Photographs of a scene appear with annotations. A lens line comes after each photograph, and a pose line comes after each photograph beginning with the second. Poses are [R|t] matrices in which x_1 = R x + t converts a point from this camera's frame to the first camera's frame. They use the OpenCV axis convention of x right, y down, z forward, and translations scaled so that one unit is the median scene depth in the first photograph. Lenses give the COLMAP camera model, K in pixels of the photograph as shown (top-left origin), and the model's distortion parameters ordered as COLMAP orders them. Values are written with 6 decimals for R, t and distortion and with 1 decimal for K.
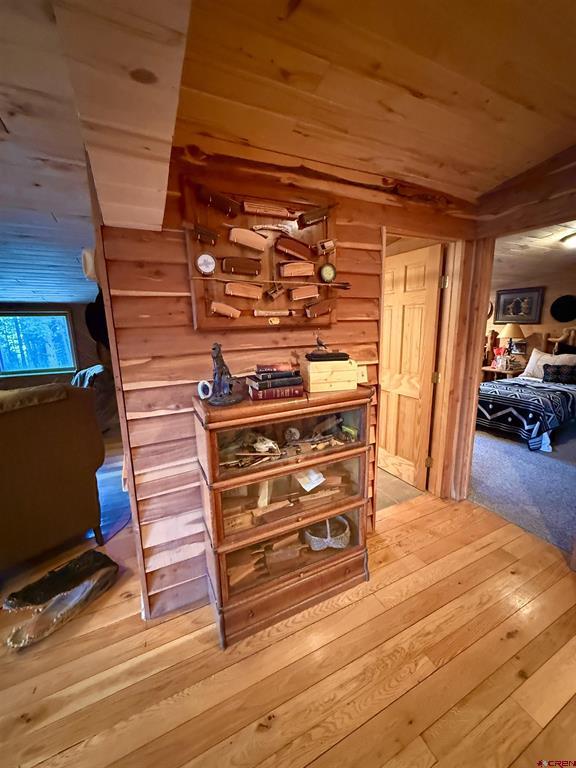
lens RADIAL K [[307.7, 0, 288.0], [0, 307.7, 384.0], [0, 0, 1]] dist [0.001860, 0.000217]
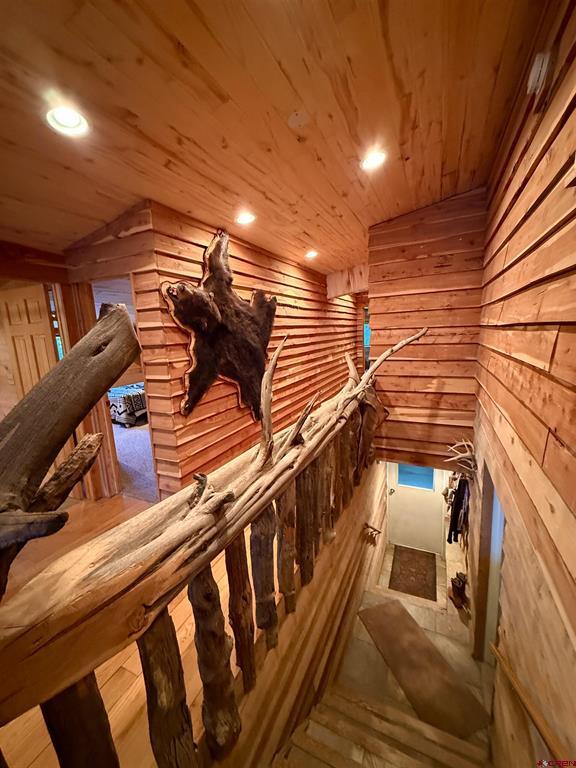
lens RADIAL K [[307.7, 0, 288.0], [0, 307.7, 384.0], [0, 0, 1]] dist [0.001860, 0.000217]
pose [[0.787272, -0.118518, 0.605109, 0.276463], [0.152431, 0.988303, -0.004748, 0.037893], [-0.597468, 0.095976, 0.796129, -0.257684]]
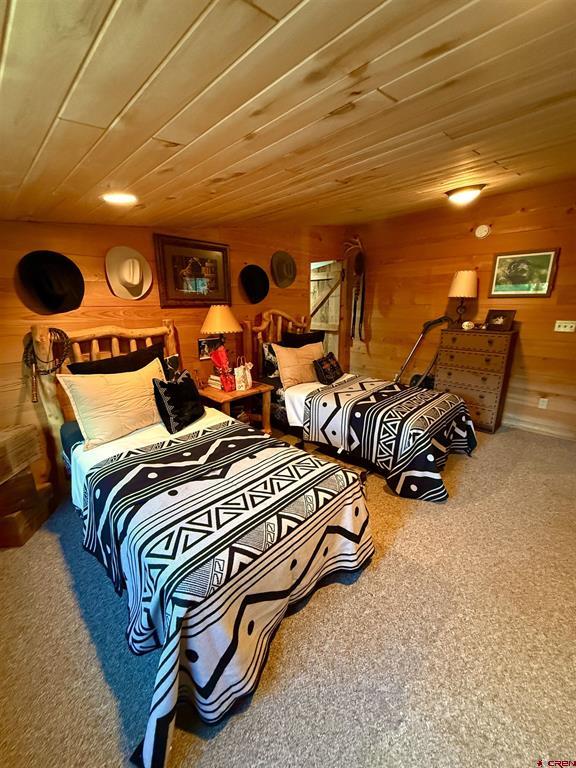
lens RADIAL K [[307.7, 0, 288.0], [0, 307.7, 384.0], [0, 0, 1]] dist [0.001860, 0.000217]
pose [[-0.332154, -0.222334, 0.916647, 0.205840], [0.196958, 0.934050, 0.297924, -0.271291], [-0.922432, 0.279498, -0.266458, 1.421041]]
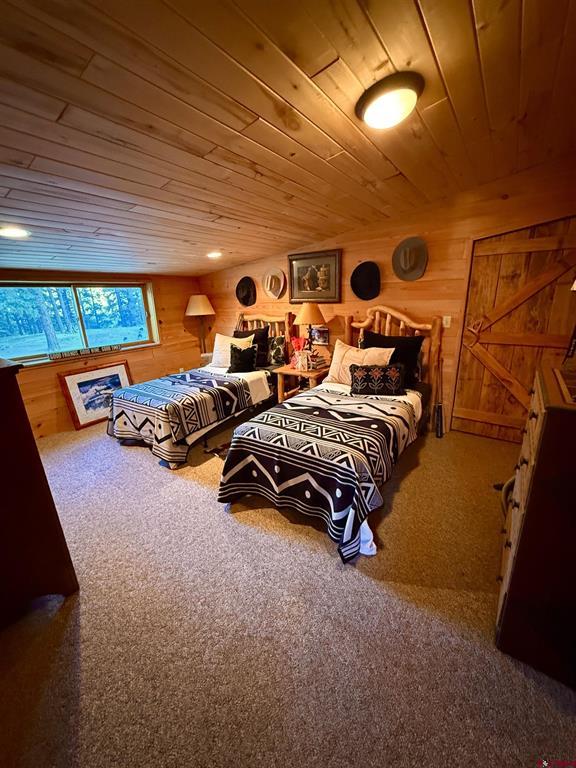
lens RADIAL K [[307.7, 0, 288.0], [0, 307.7, 384.0], [0, 0, 1]] dist [0.001860, 0.000217]
pose [[0.877289, -0.138228, 0.459626, 0.453110], [0.106793, 0.989842, 0.093850, -0.113041], [-0.467930, -0.033249, 0.883140, 0.535237]]
